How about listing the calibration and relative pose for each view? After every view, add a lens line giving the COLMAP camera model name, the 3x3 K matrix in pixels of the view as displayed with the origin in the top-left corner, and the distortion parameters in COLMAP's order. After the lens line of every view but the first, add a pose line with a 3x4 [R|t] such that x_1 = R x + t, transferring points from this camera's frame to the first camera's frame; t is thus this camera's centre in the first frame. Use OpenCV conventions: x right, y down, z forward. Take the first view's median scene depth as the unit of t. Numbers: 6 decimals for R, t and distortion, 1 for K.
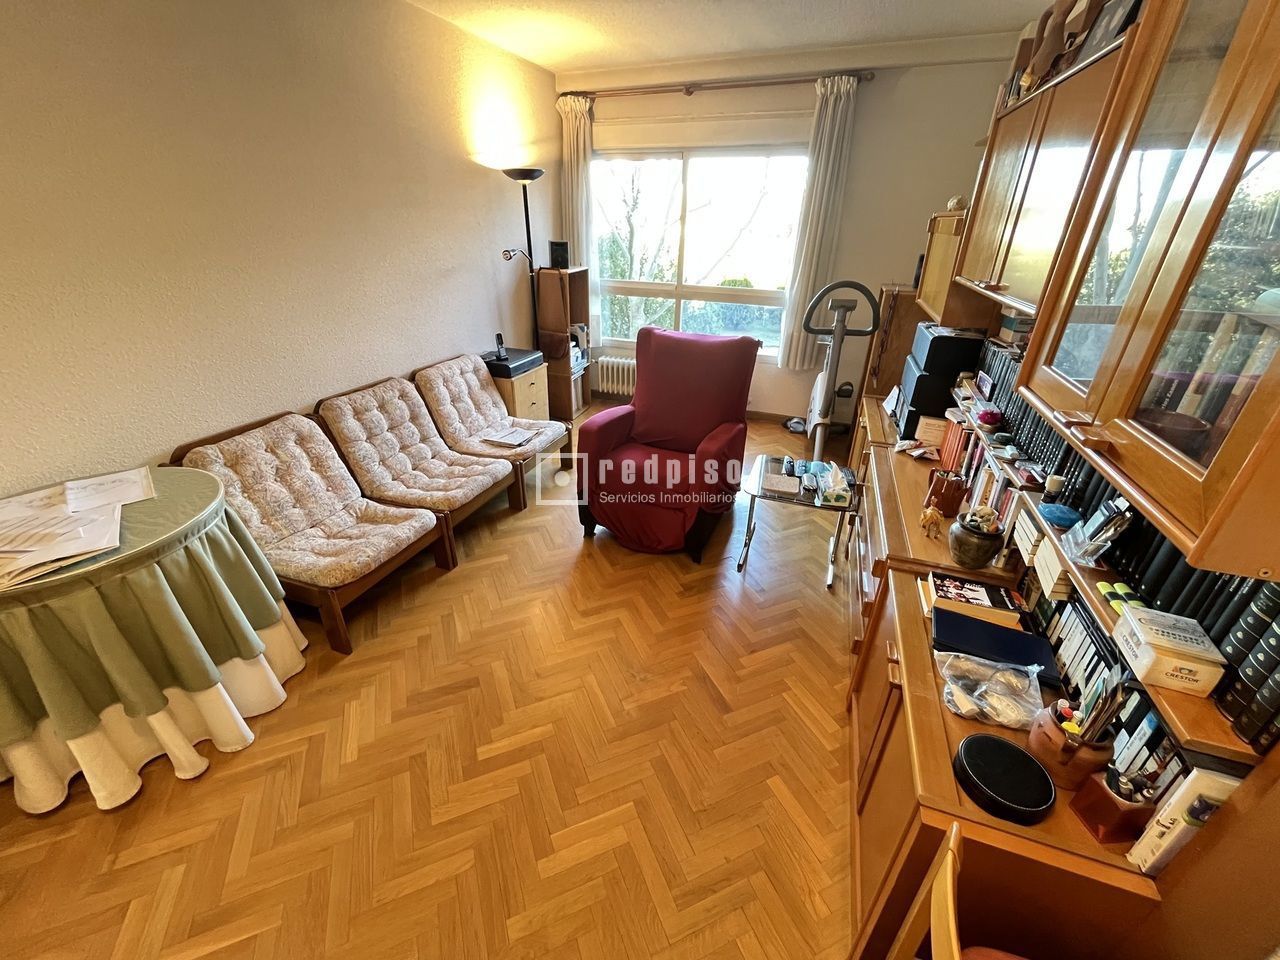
lens RADIAL K [[520.3, 0, 640.0], [0, 520.3, 480.0], [0, 0, 1]] dist [0.000122, -0.000162]
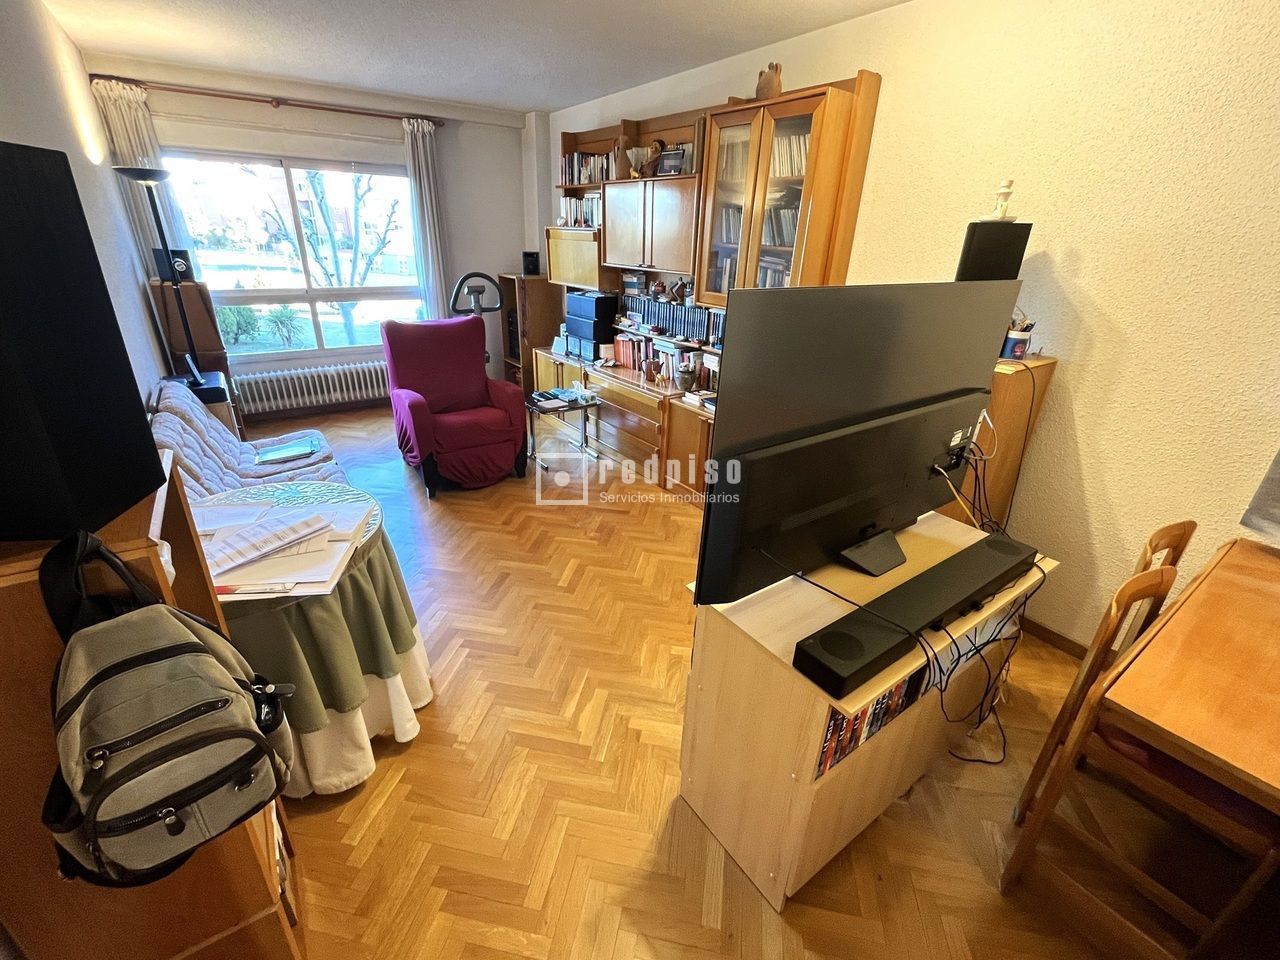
lens RADIAL K [[520.3, 0, 640.0], [0, 520.3, 480.0], [0, 0, 1]] dist [0.000122, -0.000162]
pose [[0.563691, -0.352570, 0.746958, -0.597118], [0.353663, 0.920258, 0.167477, 0.034483], [-0.746441, 0.169766, 0.643432, -0.099148]]
